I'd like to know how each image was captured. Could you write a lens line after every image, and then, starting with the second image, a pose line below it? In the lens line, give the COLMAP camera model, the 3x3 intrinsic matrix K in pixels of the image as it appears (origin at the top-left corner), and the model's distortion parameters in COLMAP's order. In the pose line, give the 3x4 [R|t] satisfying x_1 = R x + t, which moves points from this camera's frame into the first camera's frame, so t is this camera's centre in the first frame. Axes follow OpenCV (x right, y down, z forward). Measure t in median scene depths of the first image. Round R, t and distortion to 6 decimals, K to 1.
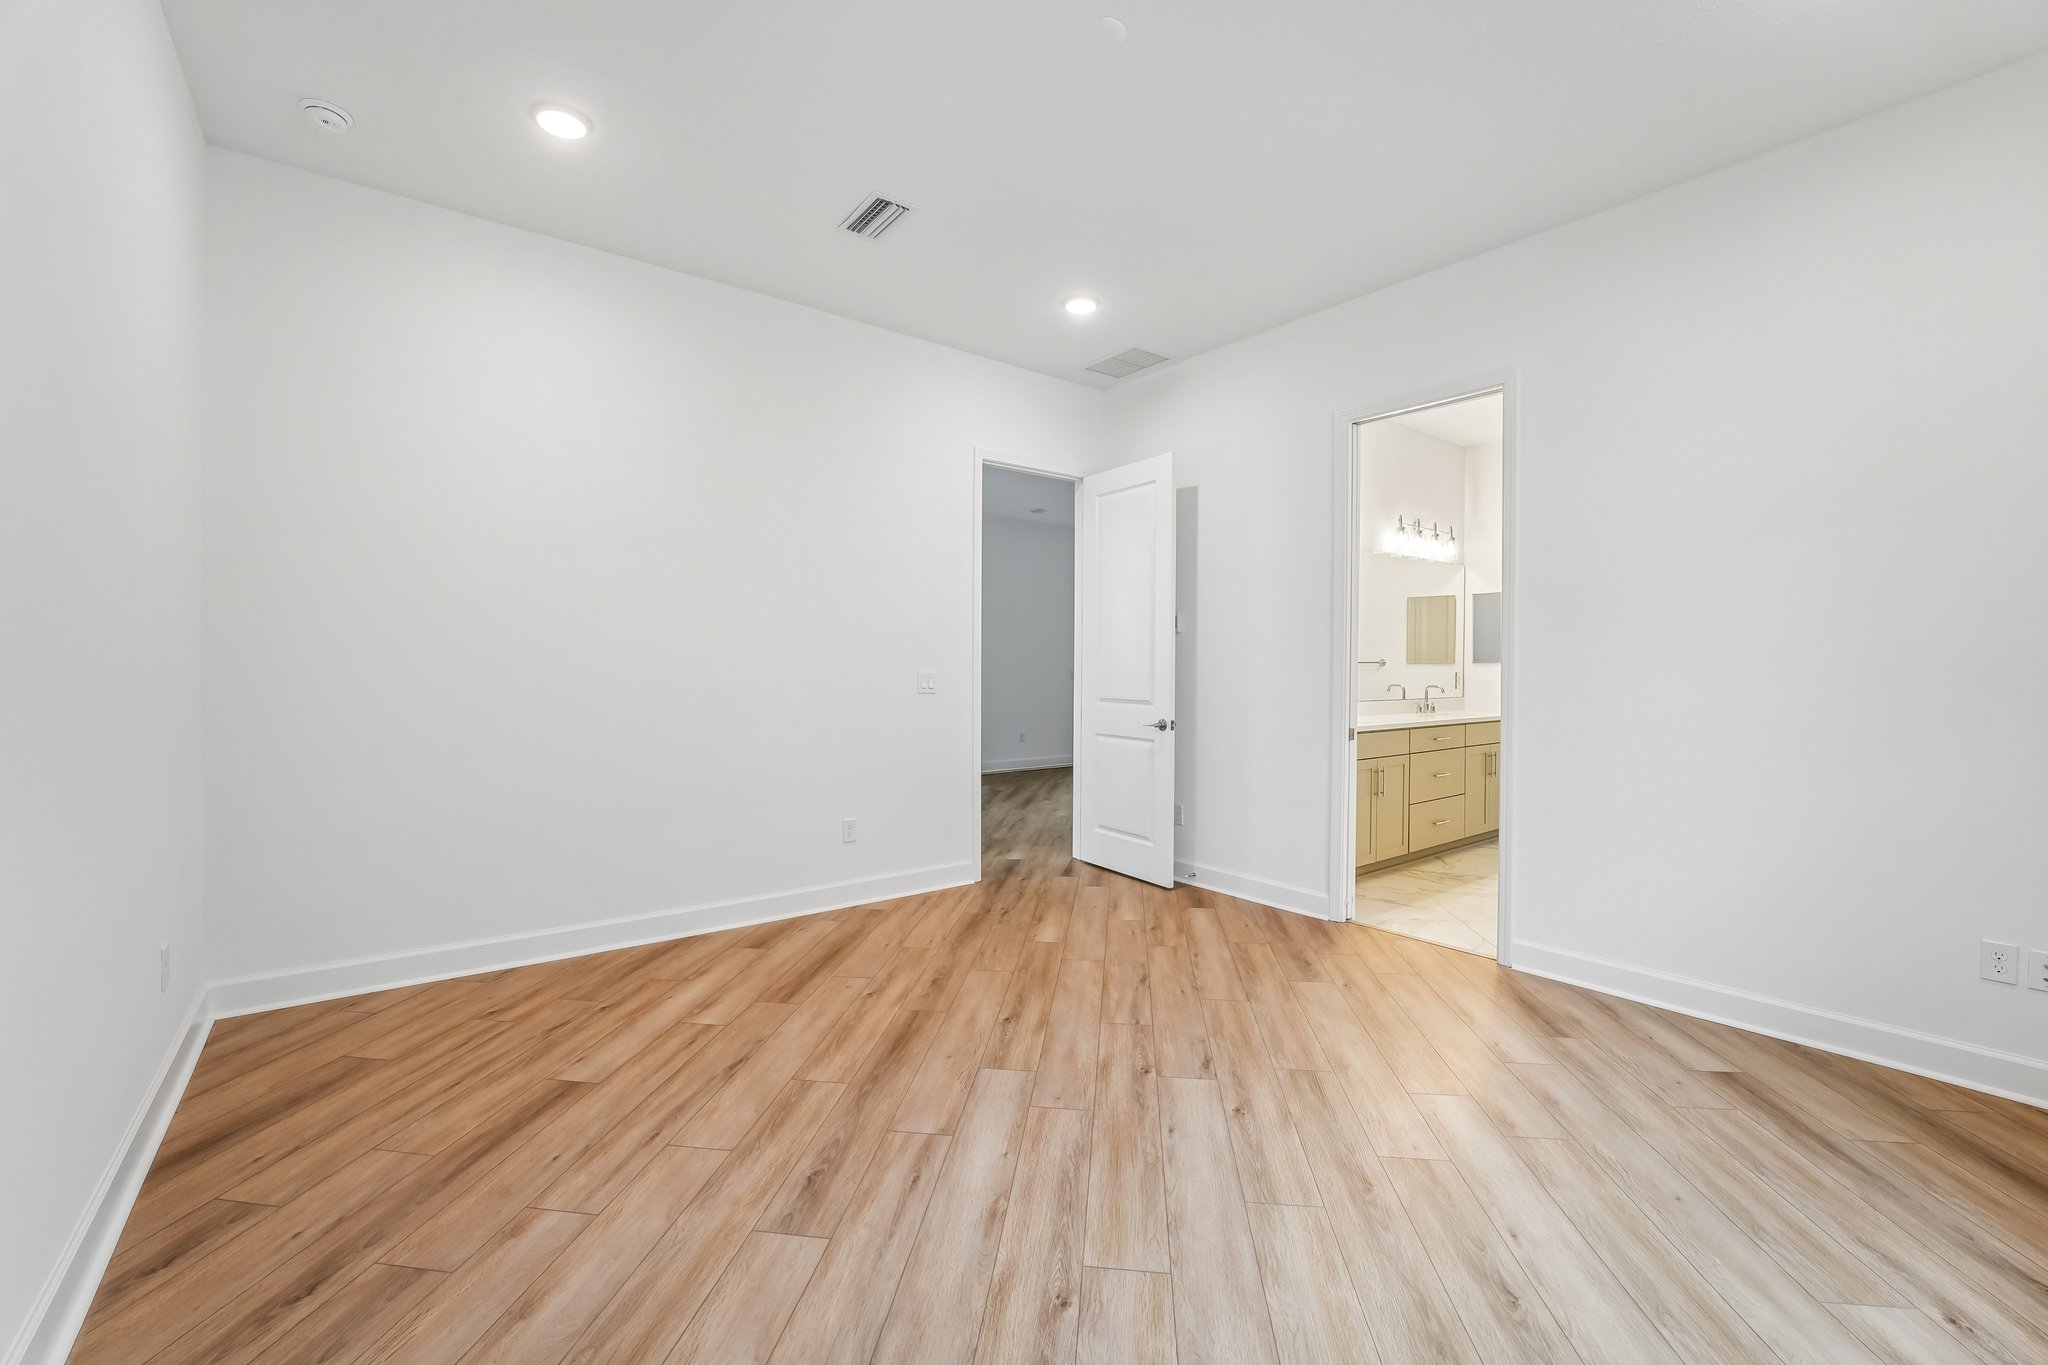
lens RADIAL K [[828.7, 0, 1030.3], [0, 828.7, 675.7], [0, 0, 1]] dist [-0.010744, 0.000029]
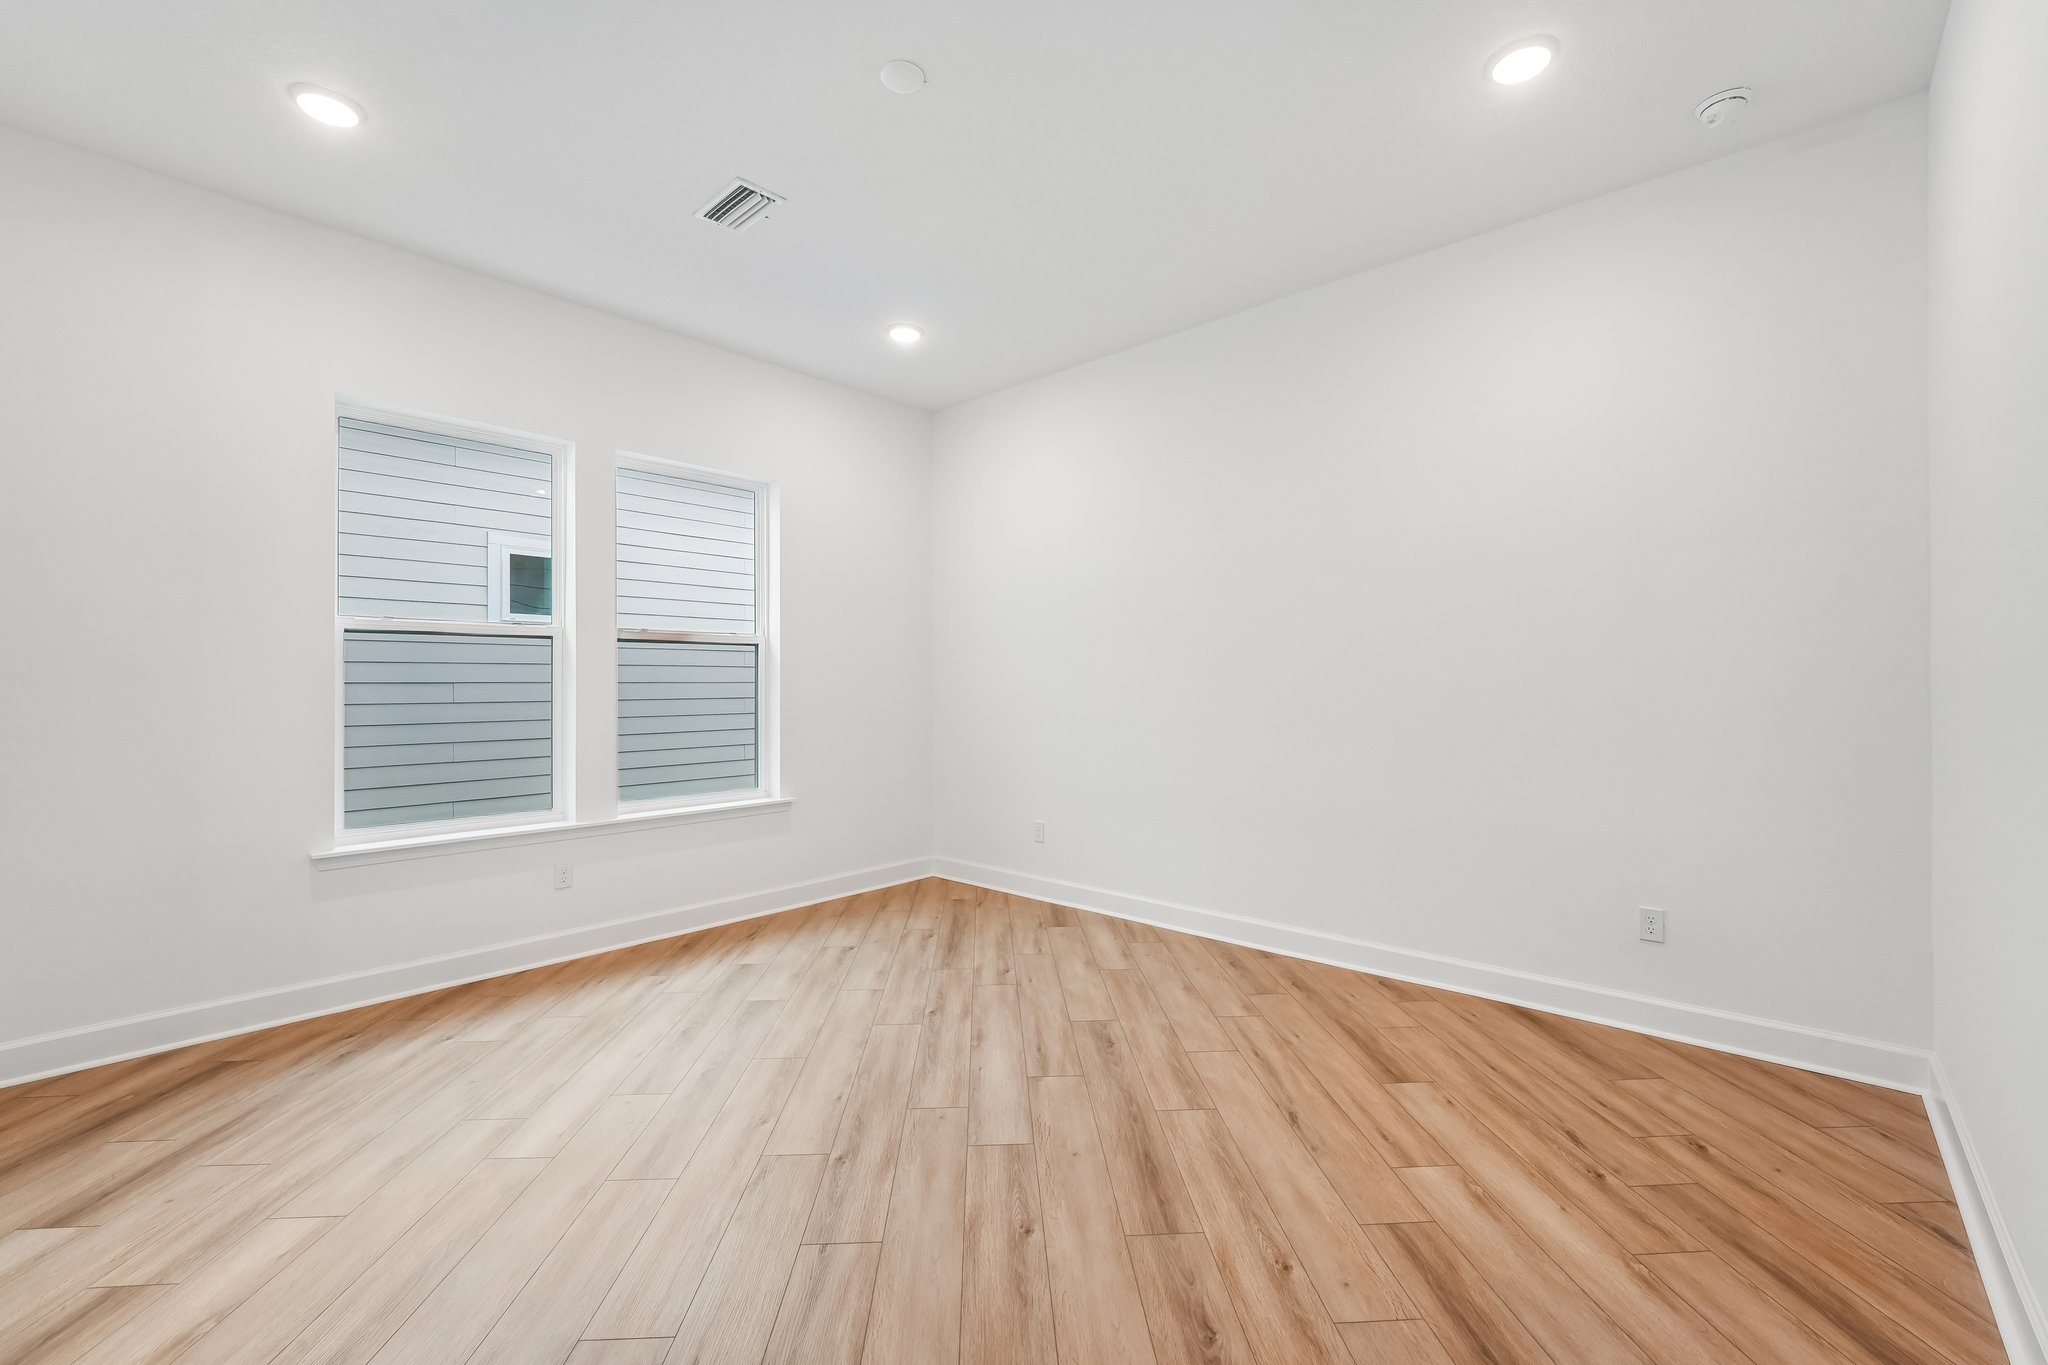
lens RADIAL K [[828.7, 0, 1023.0], [0, 828.7, 682.4], [0, 0, 1]] dist [-0.010744, 0.000029]
pose [[-0.987009, -0.003005, -0.160638, 0.096292], [-0.004652, 0.999940, 0.009880, -0.024712], [0.160599, 0.010499, -0.986964, 1.951392]]
